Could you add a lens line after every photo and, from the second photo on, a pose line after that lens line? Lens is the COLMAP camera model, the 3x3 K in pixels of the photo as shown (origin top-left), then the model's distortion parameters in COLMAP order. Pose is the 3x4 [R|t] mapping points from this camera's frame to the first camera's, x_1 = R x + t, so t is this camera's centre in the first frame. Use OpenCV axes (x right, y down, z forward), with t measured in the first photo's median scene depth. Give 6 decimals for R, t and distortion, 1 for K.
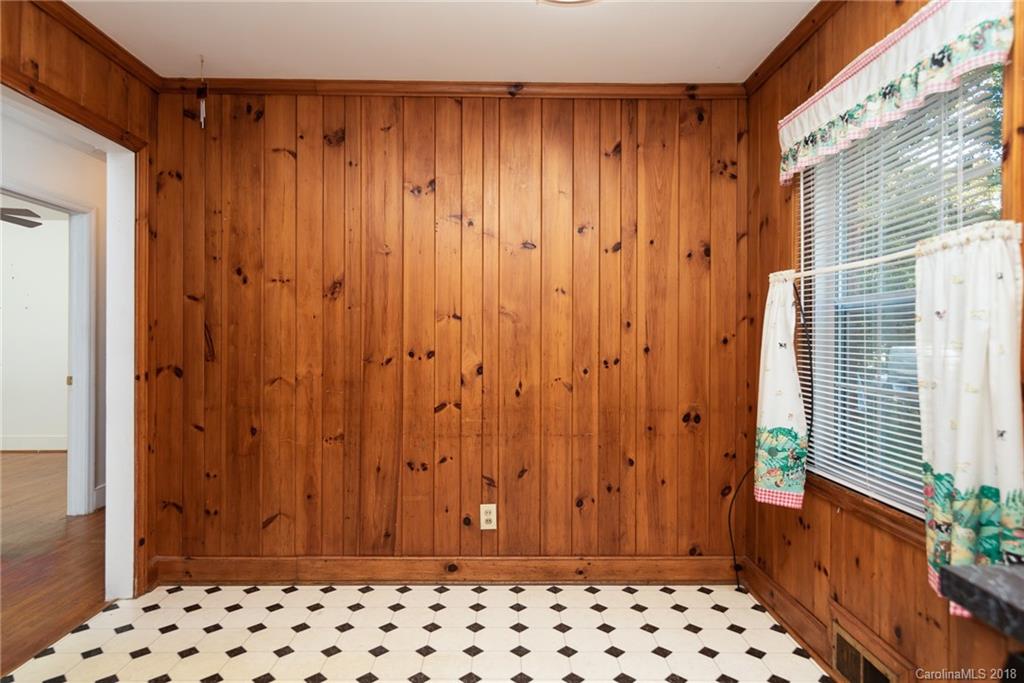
lens RADIAL K [[571.9, 0, 513.4], [0, 571.9, 341.5], [0, 0, 1]] dist [0.011683, -0.006067]
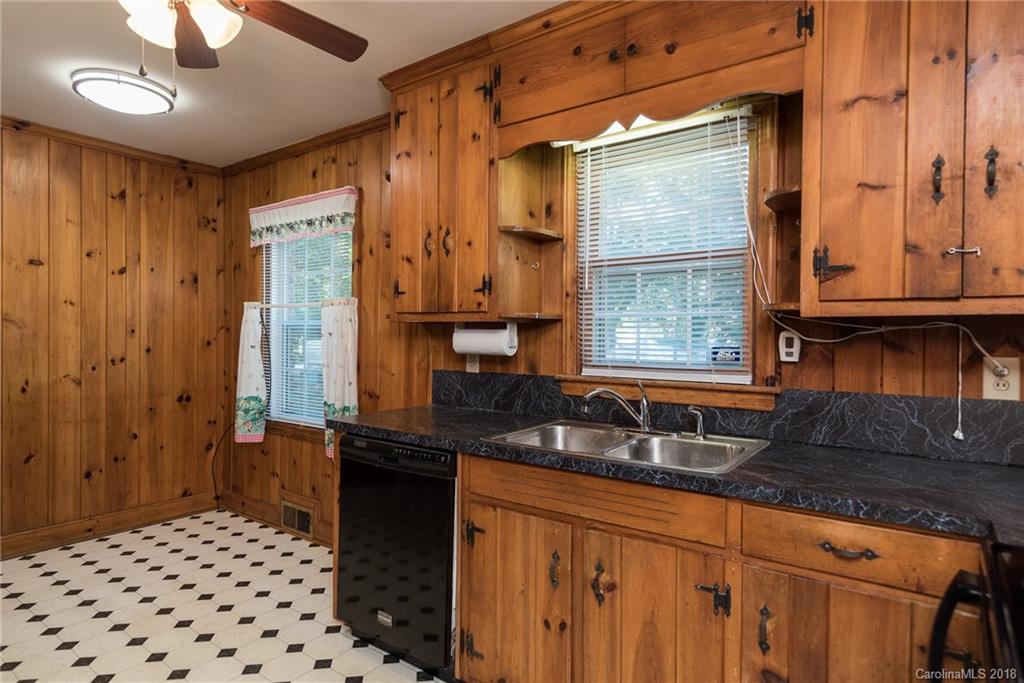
lens RADIAL K [[571.9, 0, 506.8], [0, 571.9, 339.5], [0, 0, 1]] dist [0.011683, -0.006067]
pose [[0.607895, -0.003147, 0.794011, -0.320143], [-0.003222, 0.999974, 0.006431, -0.021738], [-0.794011, -0.006468, 0.607869, -0.473004]]
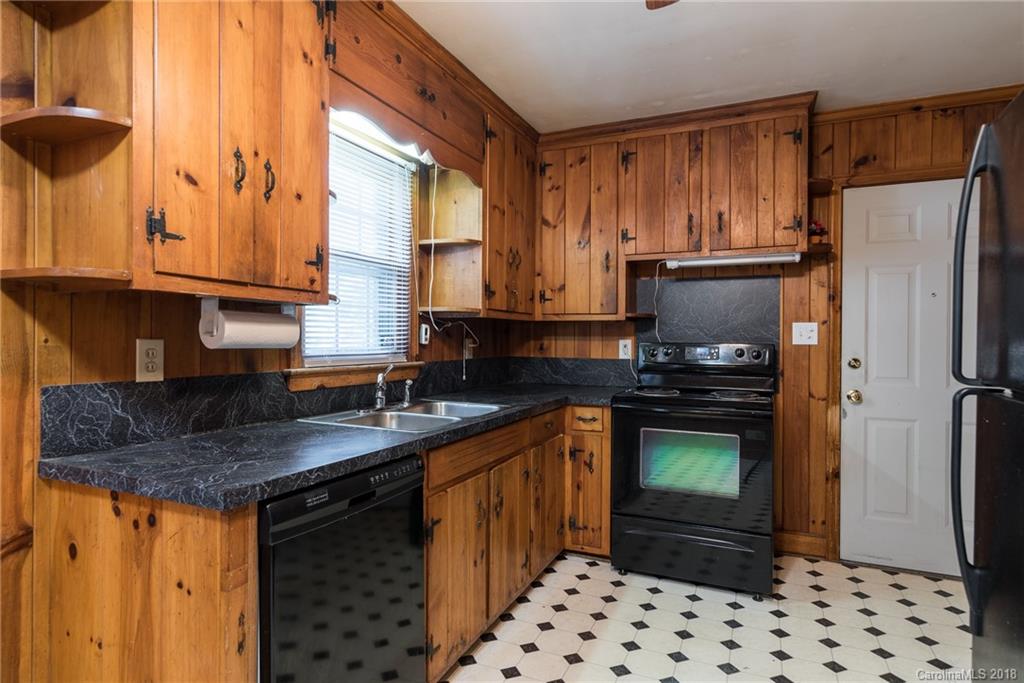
lens RADIAL K [[571.9, 0, 512.6], [0, 571.9, 341.4], [0, 0, 1]] dist [0.011683, -0.006067]
pose [[-0.907043, -0.008780, 0.420947, -0.157923], [-0.005912, 0.999950, 0.008118, -0.006821], [-0.420997, 0.004874, -0.907049, 0.543978]]
